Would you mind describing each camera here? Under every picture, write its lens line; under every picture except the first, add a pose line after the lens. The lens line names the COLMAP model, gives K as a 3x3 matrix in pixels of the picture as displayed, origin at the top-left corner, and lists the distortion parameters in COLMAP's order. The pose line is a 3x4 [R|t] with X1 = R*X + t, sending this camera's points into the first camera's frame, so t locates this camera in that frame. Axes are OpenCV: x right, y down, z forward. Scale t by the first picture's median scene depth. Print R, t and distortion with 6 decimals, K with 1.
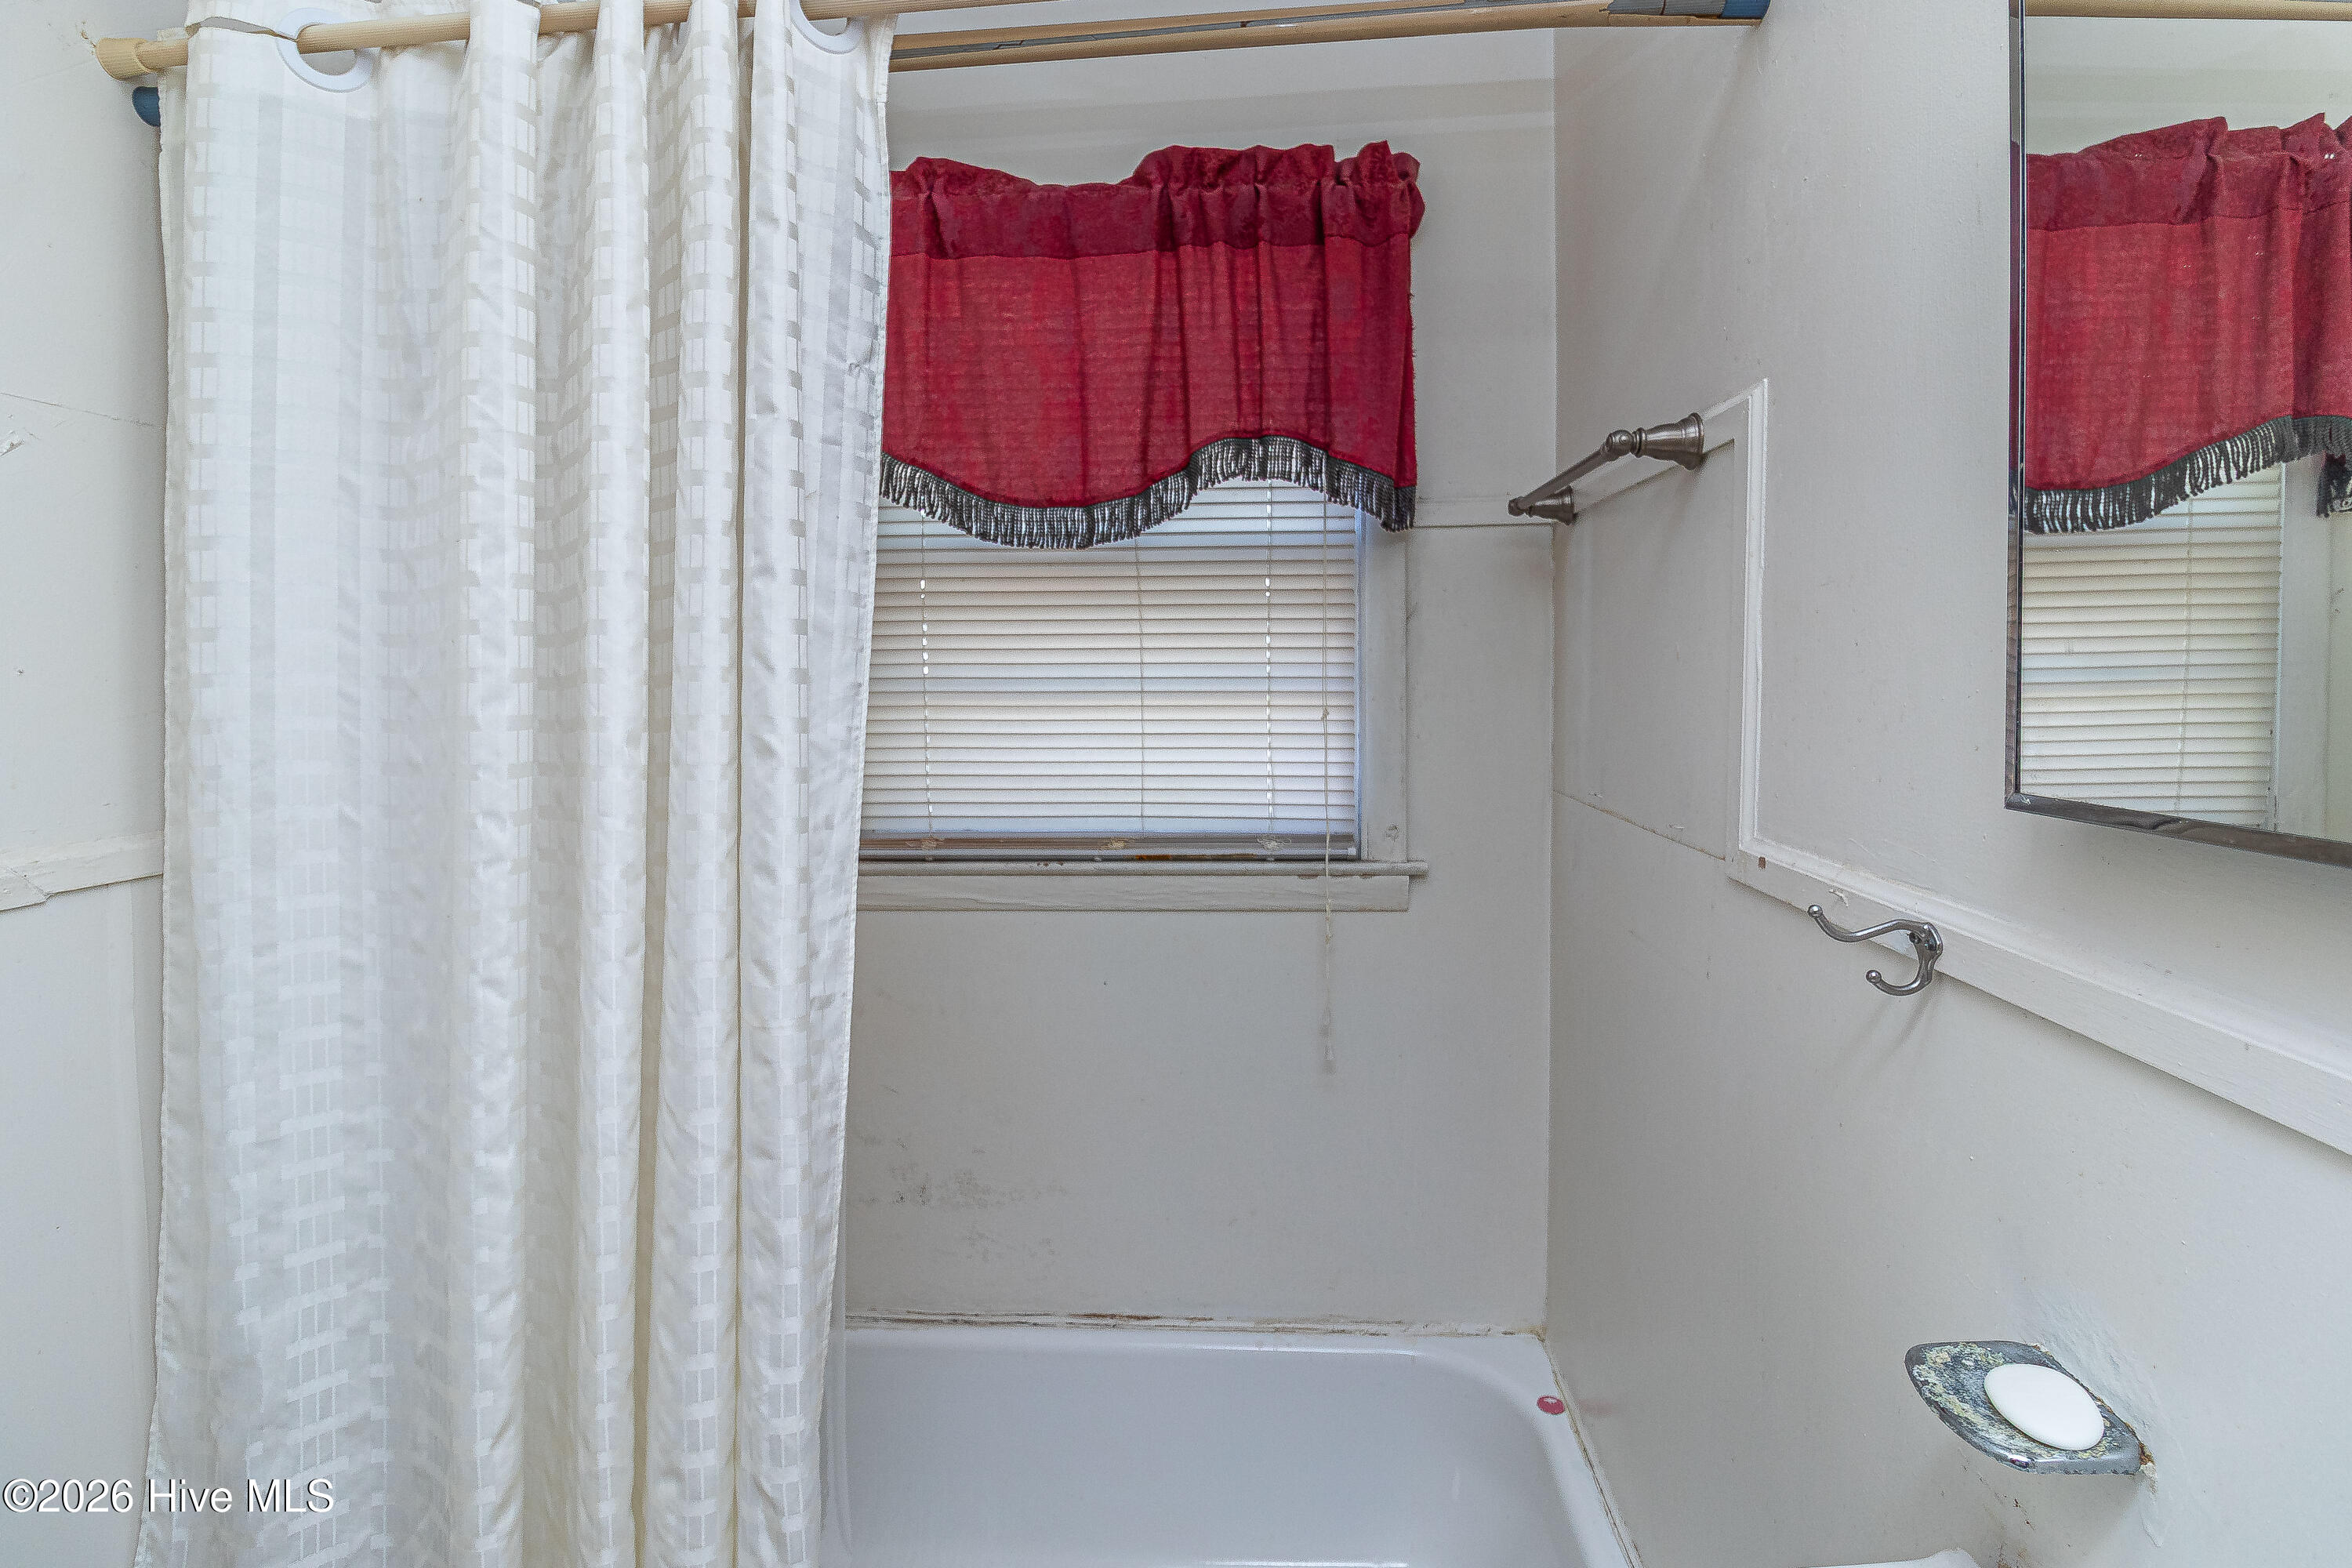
lens RADIAL K [[860.0, 0, 1183.6], [0, 860.0, 715.7], [0, 0, 1]] dist [-0.000587, -0.004389]
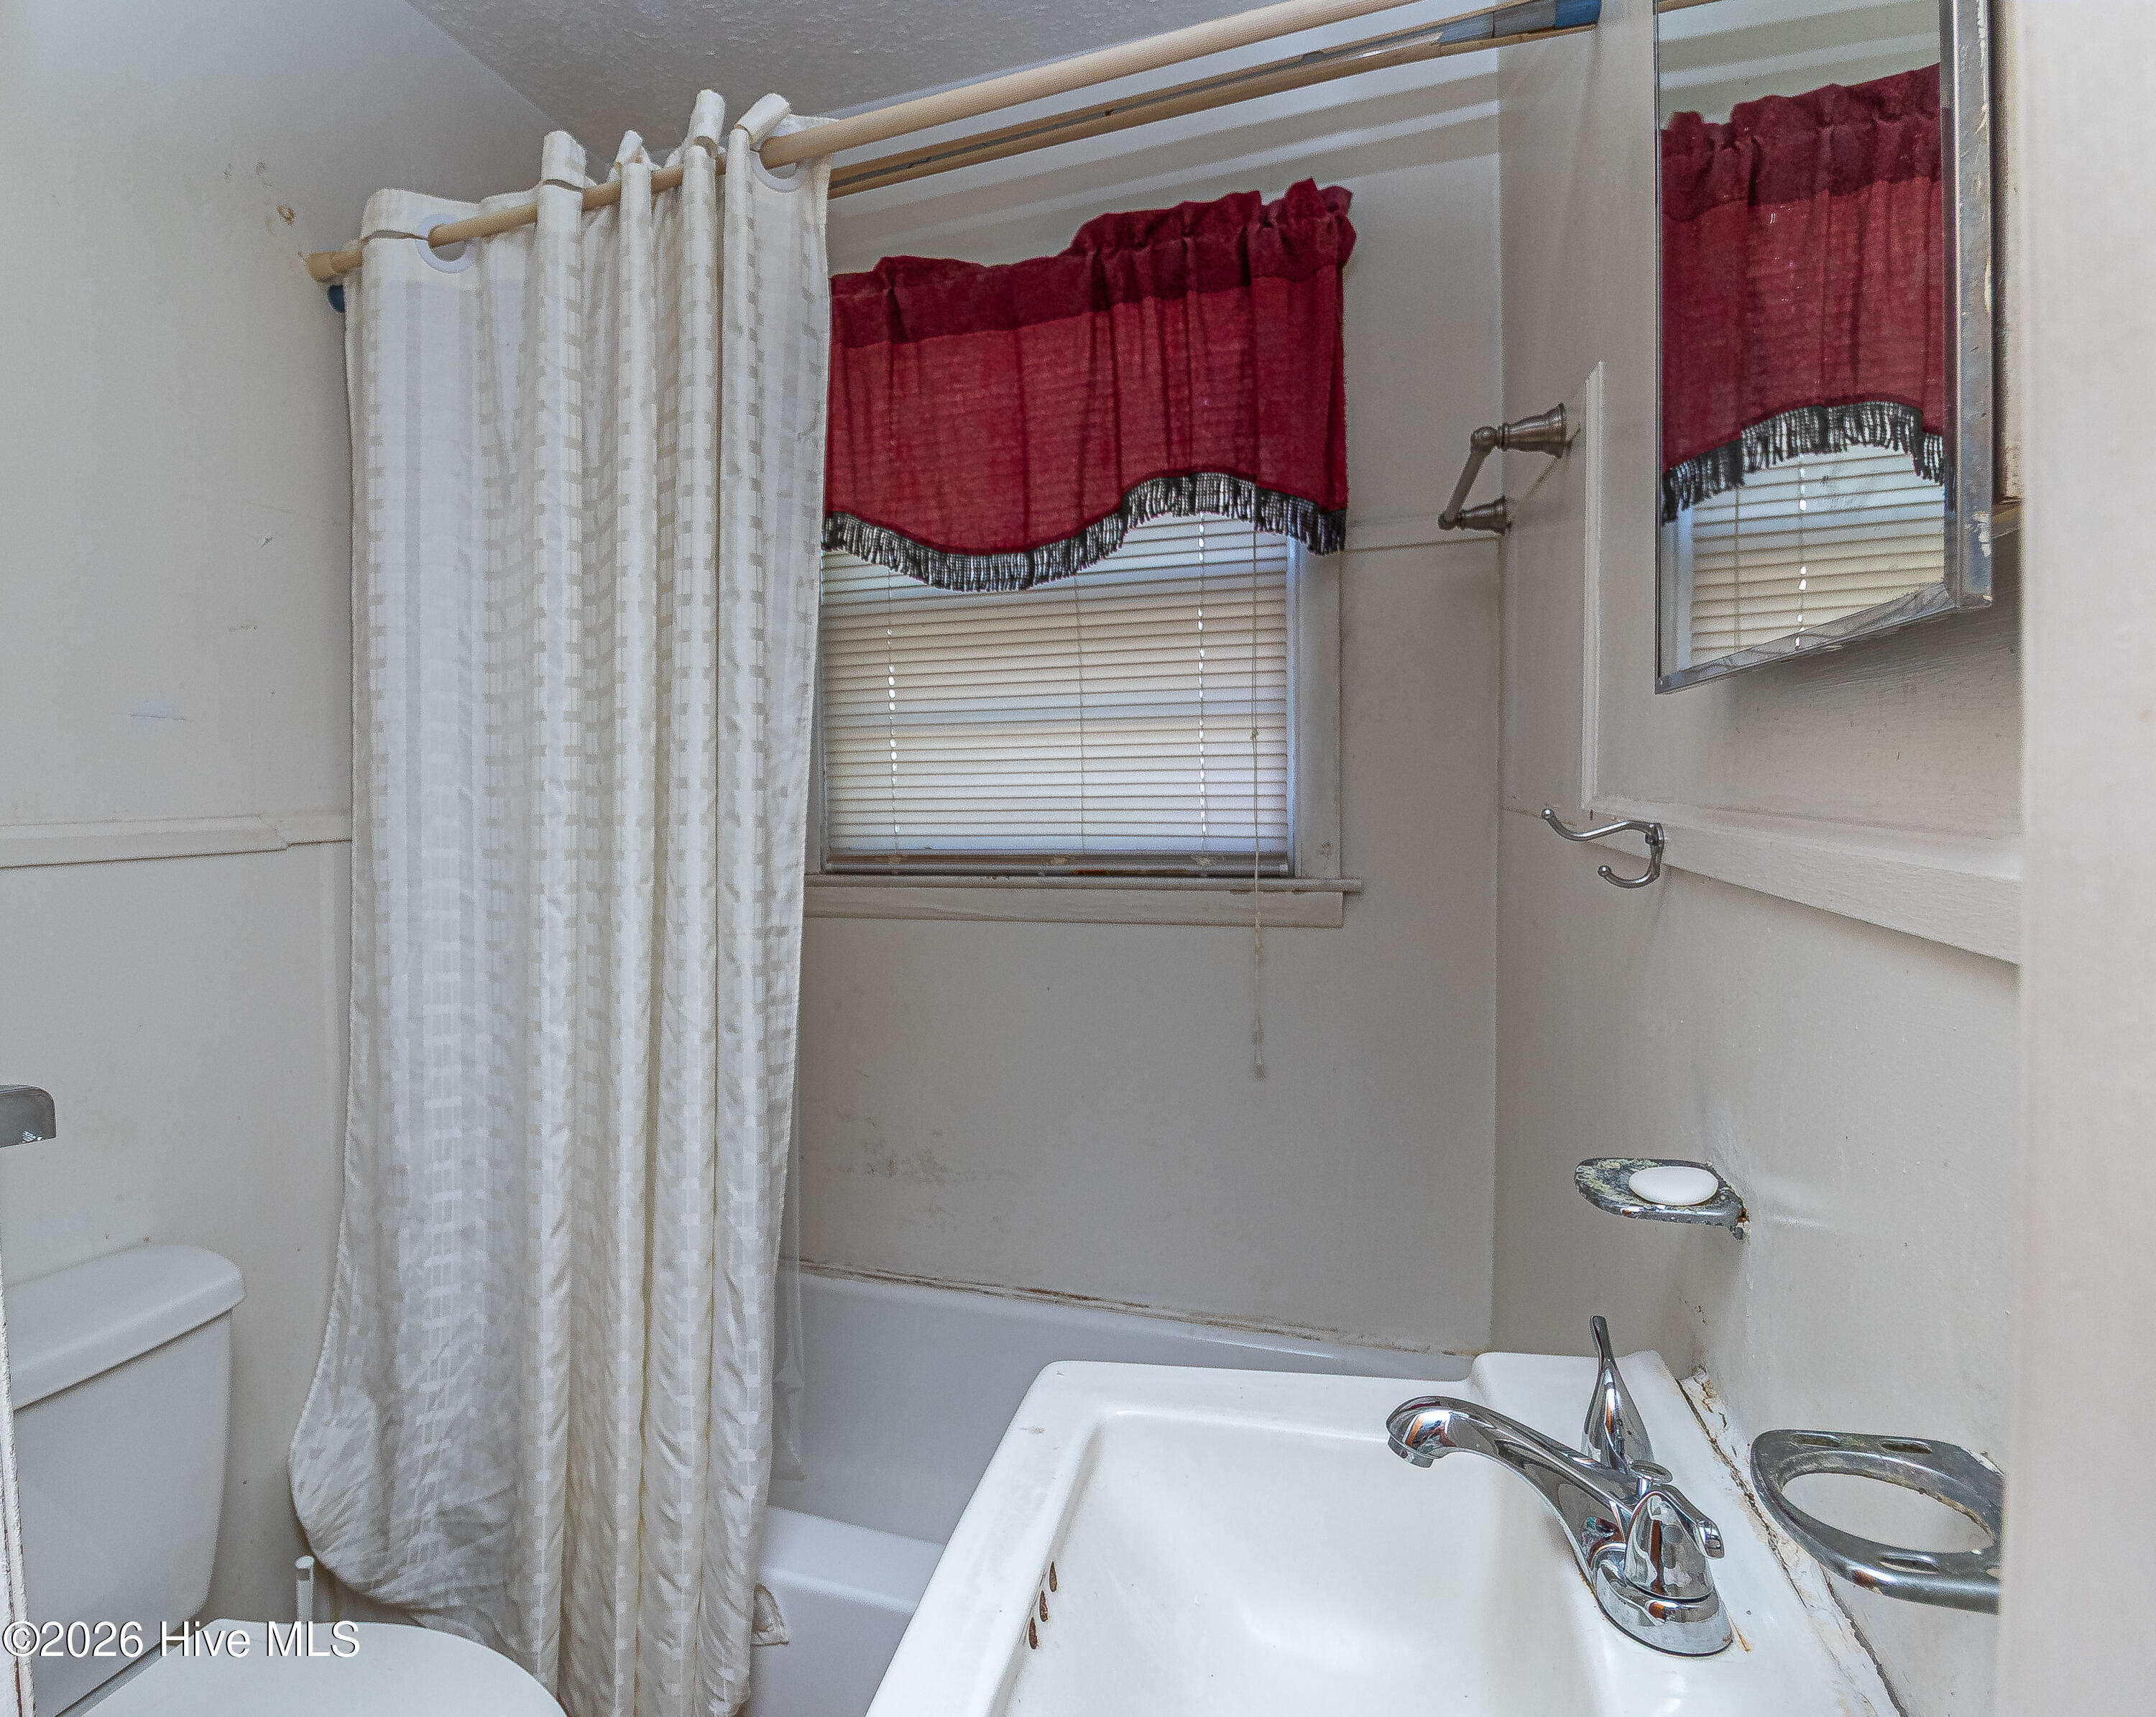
lens RADIAL K [[1028.9, 0, 1078.0], [0, 1028.9, 858.5], [0, 0, 1]] dist [-0.005968, 0.000209]
pose [[0.975516, -0.010125, -0.219696, 0.331146], [0.007859, 0.999907, -0.011185, 0.231951], [0.219789, 0.009184, 0.975504, -0.372959]]
